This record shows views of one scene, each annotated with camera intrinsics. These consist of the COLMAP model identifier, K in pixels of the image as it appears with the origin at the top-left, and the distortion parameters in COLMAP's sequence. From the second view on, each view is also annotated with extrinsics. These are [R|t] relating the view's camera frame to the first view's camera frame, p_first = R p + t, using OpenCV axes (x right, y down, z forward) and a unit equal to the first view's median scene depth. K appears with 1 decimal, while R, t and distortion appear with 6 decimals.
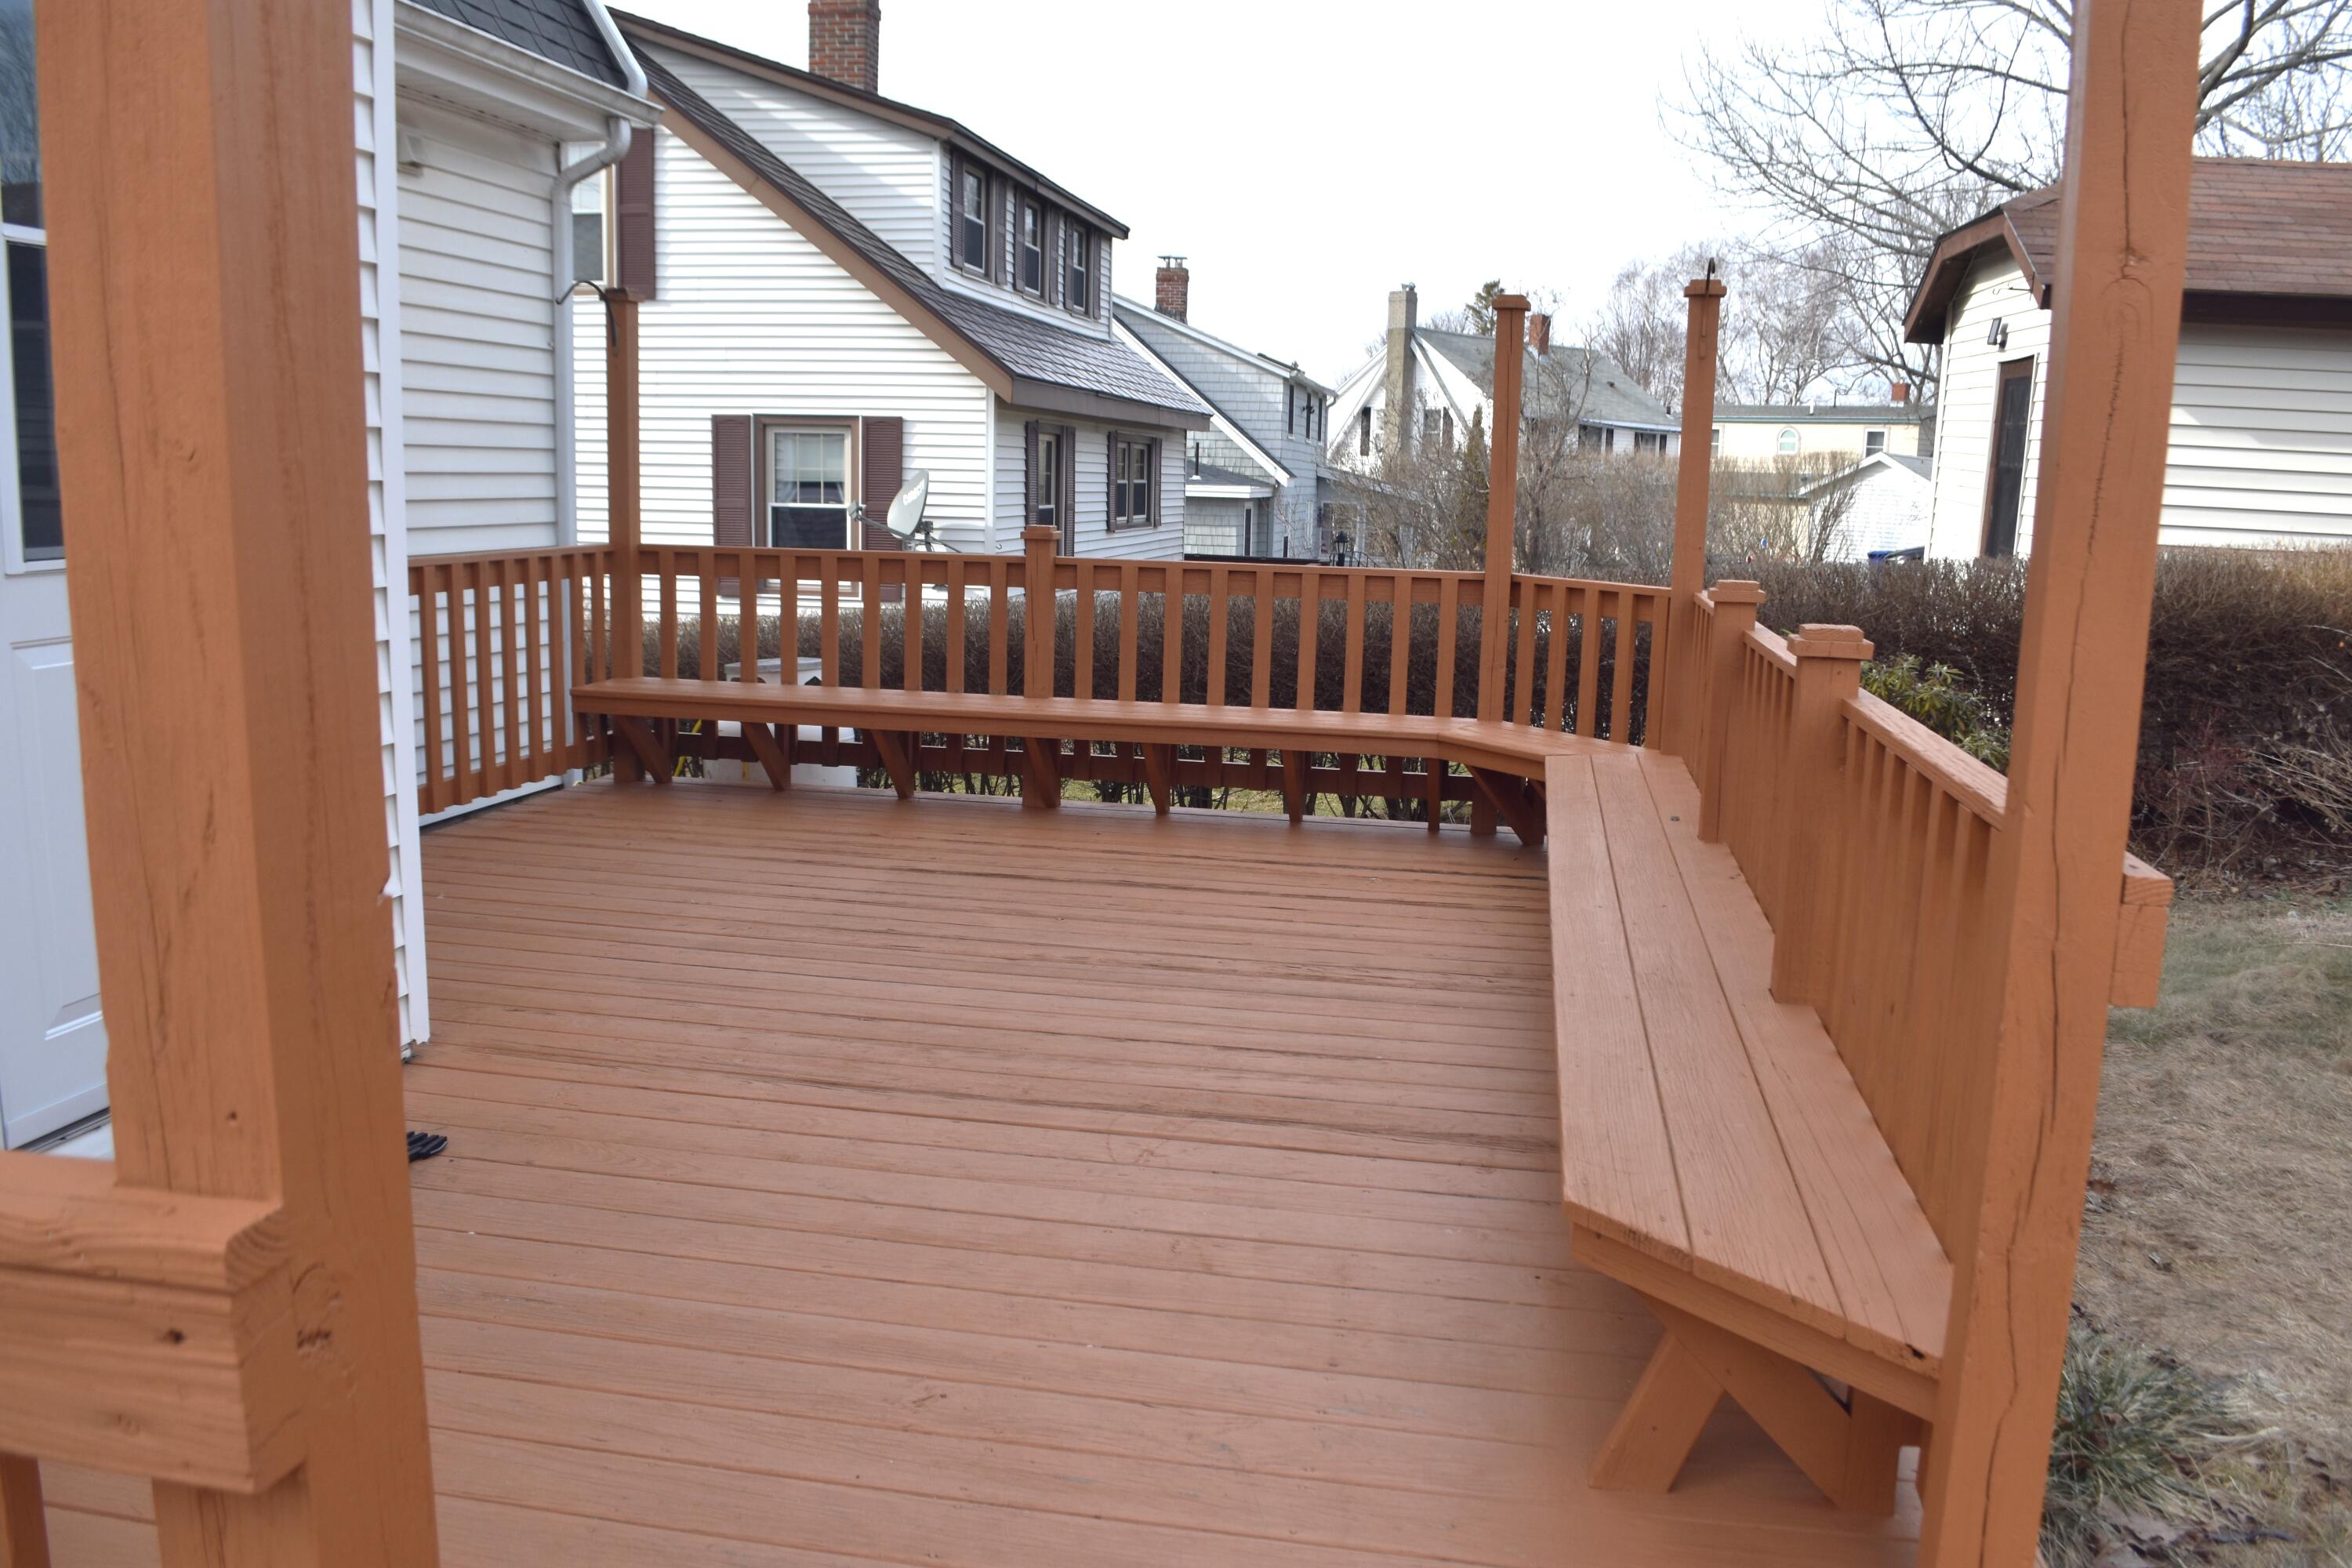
lens RADIAL K [[1819.1, 0, 1176.0], [0, 1819.1, 784.0], [0, 0, 1]] dist [-0.093441, -0.000634]
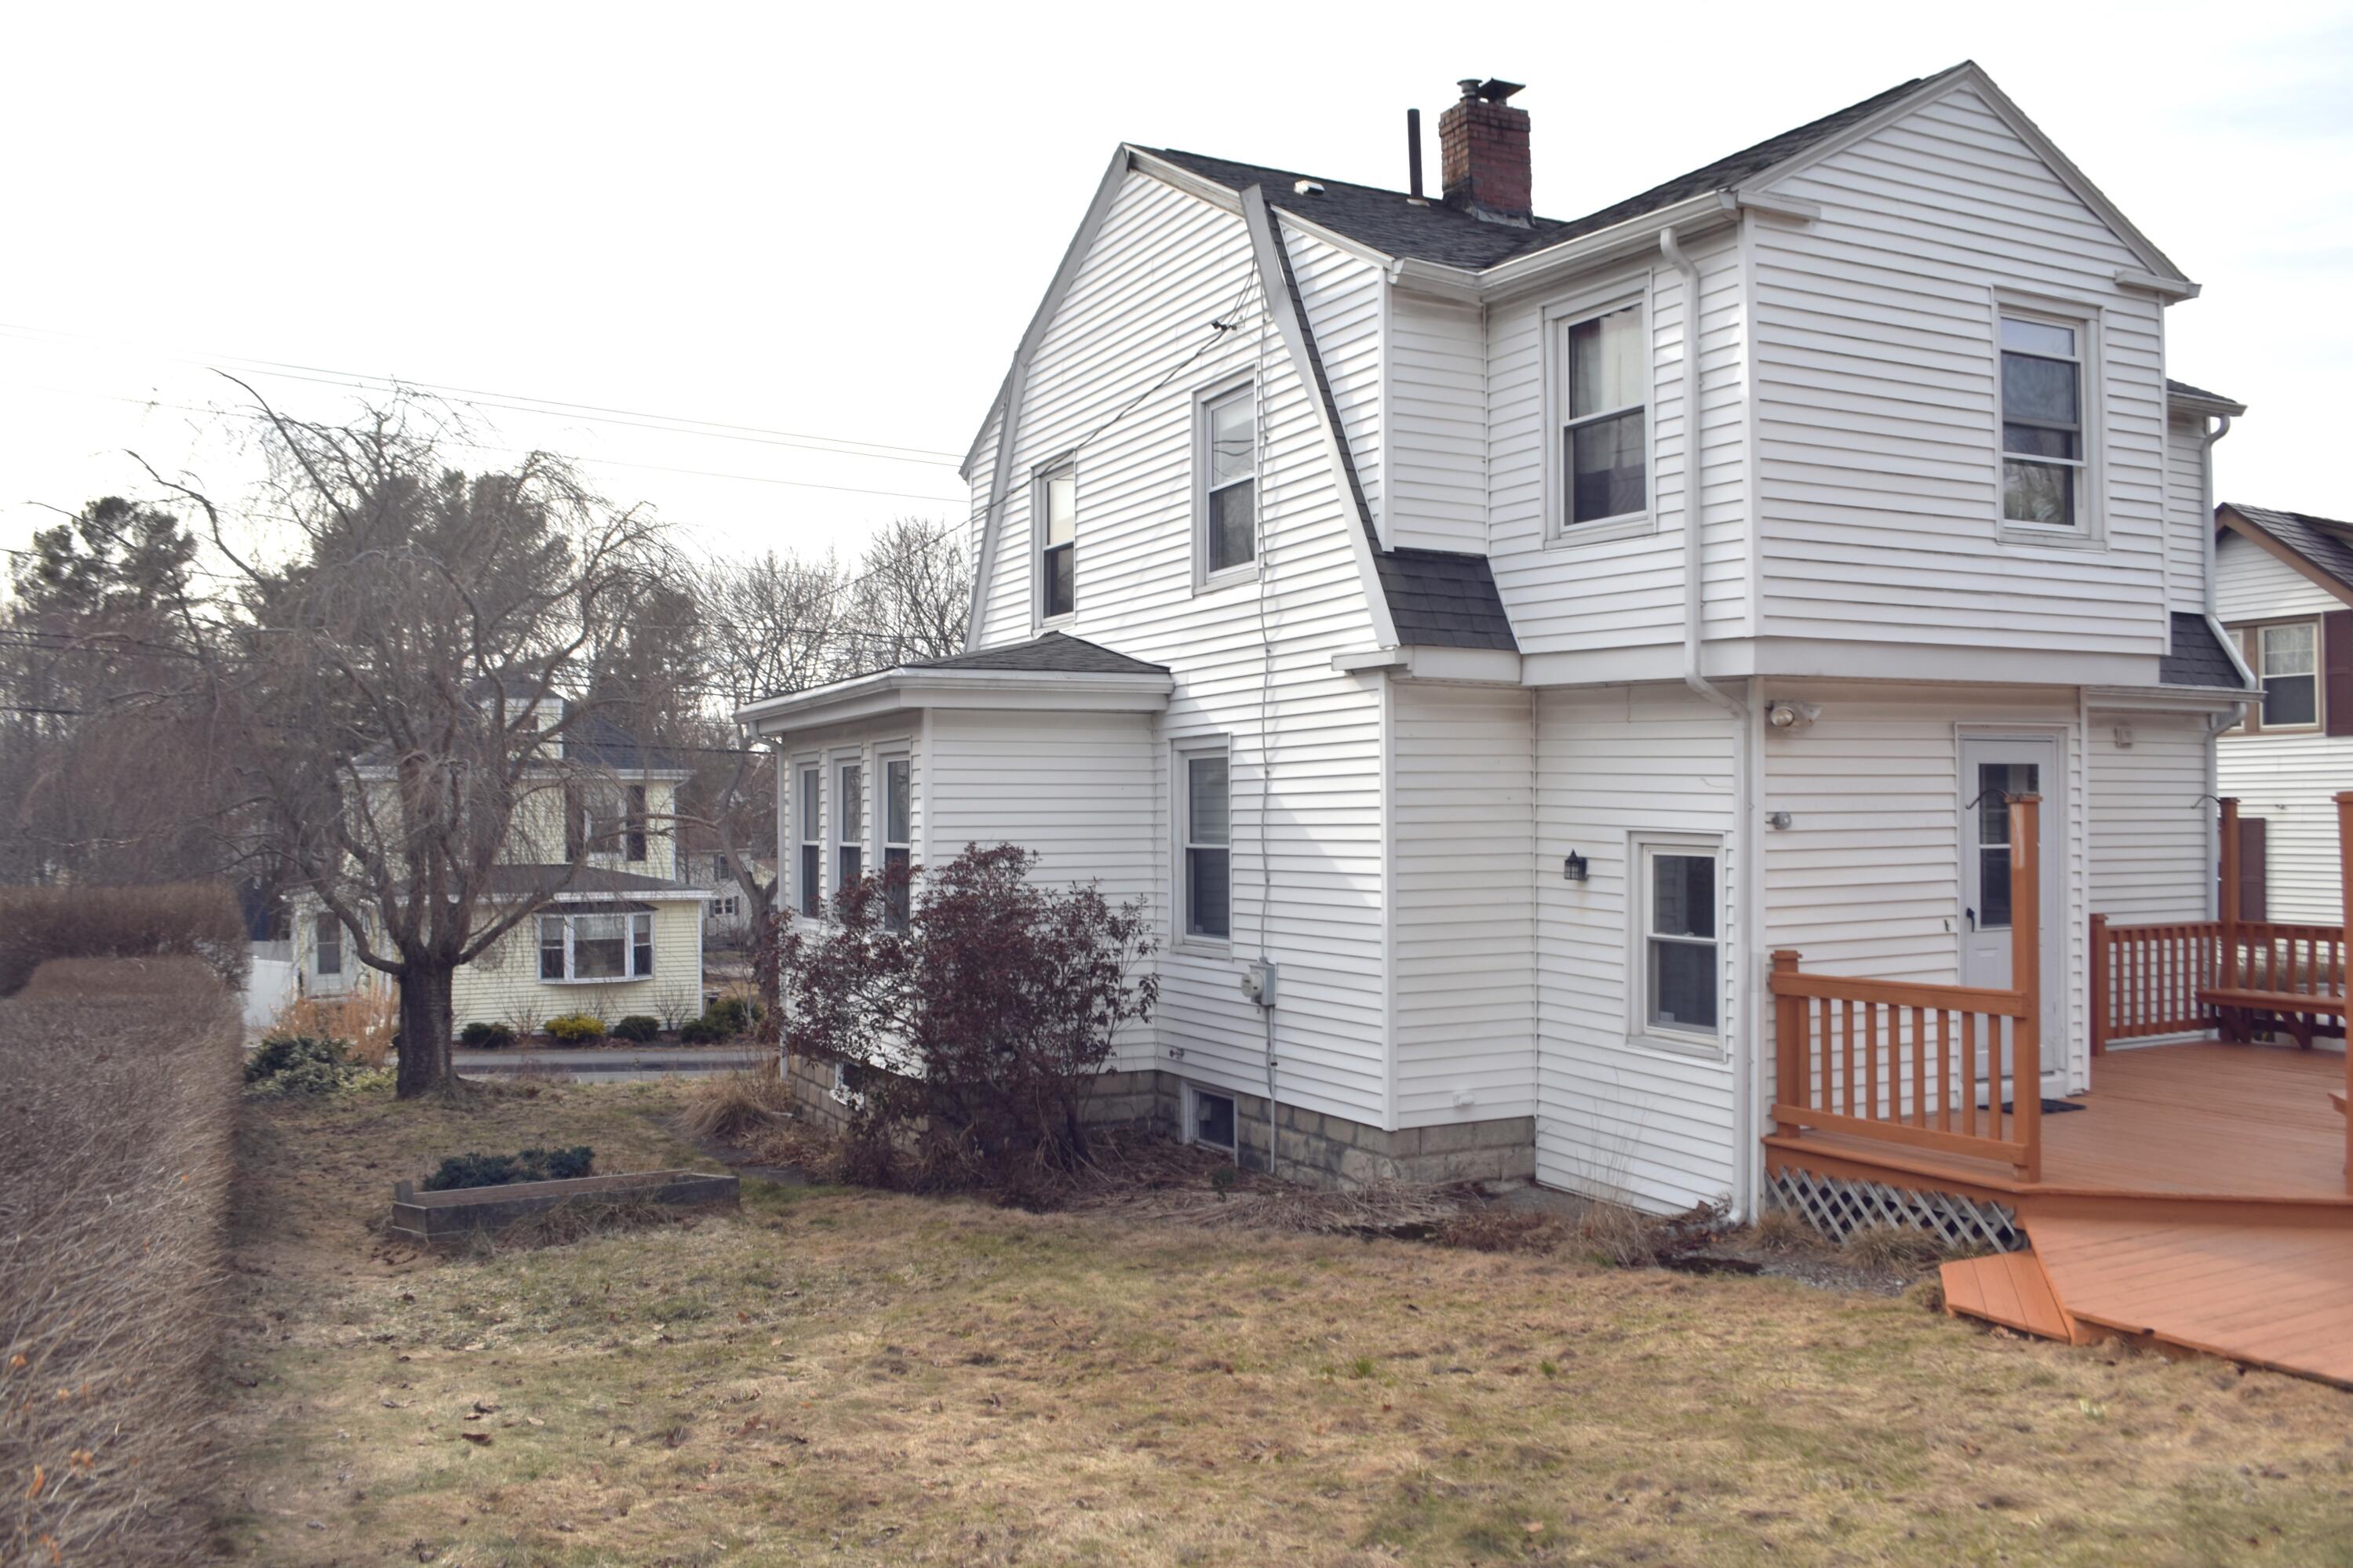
lens RADIAL K [[1898.0, 0, 1183.8], [0, 1898.0, 793.6], [0, 0, 1]] dist [-0.084712, 0.012955]
pose [[0.602157, -0.038054, -0.797470, 0.631484], [-0.113364, 0.984667, -0.132586, 0.130733], [0.790288, 0.170242, 0.588610, -1.143606]]
